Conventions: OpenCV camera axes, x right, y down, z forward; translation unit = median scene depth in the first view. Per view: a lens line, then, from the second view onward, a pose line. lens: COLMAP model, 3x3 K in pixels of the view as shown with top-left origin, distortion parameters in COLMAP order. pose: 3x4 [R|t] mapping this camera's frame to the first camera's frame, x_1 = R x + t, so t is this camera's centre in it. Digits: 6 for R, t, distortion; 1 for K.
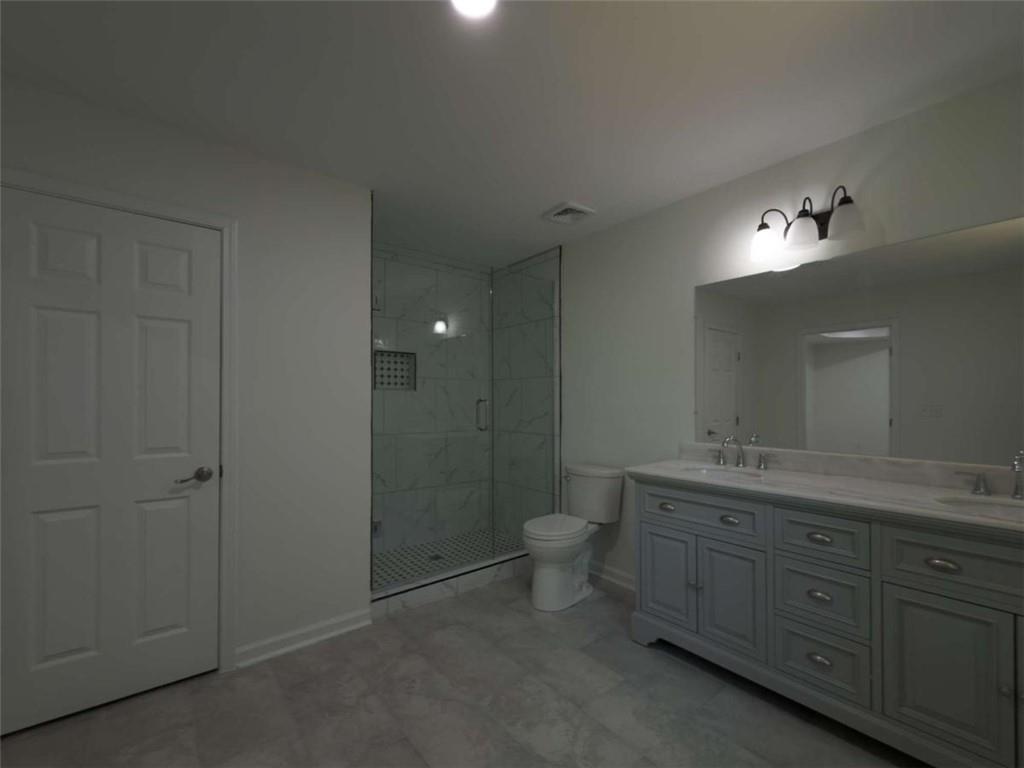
lens RADIAL K [[425.8, 0, 481.0], [0, 425.8, 400.9], [0, 0, 1]] dist [-0.003708, -0.000090]
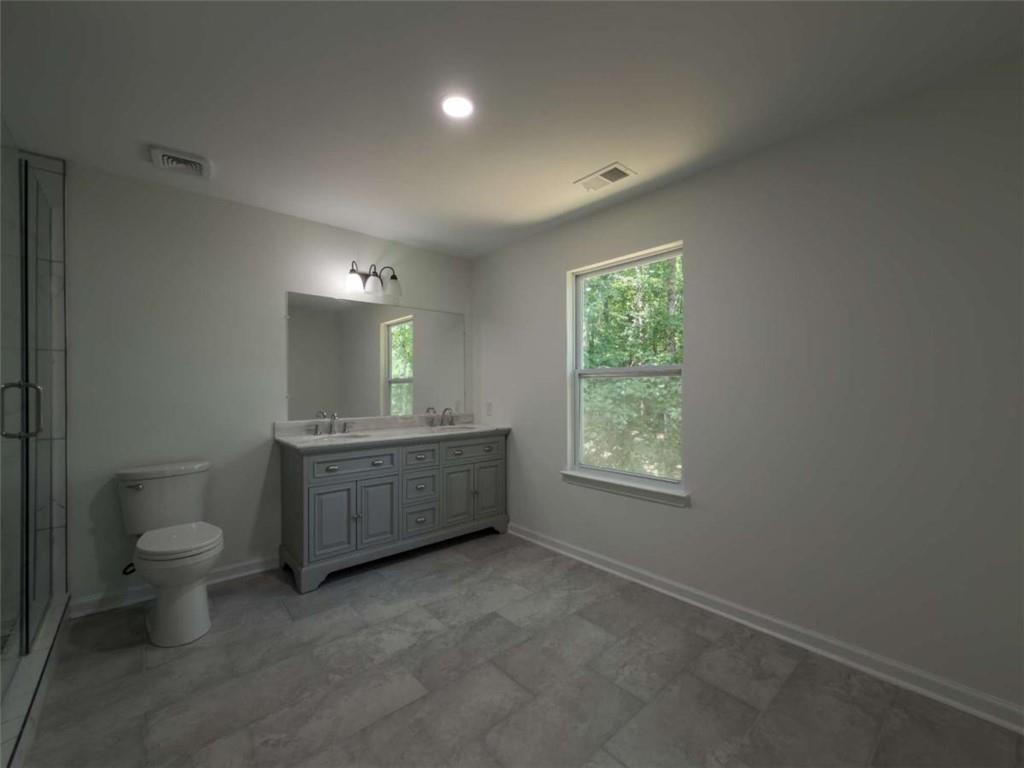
lens RADIAL K [[425.8, 0, 510.8], [0, 425.8, 384.5], [0, 0, 1]] dist [-0.003708, -0.000090]
pose [[-0.065362, 0.003731, 0.997855, -0.904806], [0.001616, 0.999992, -0.003633, -0.000831], [-0.997860, 0.001375, -0.065367, 0.551700]]
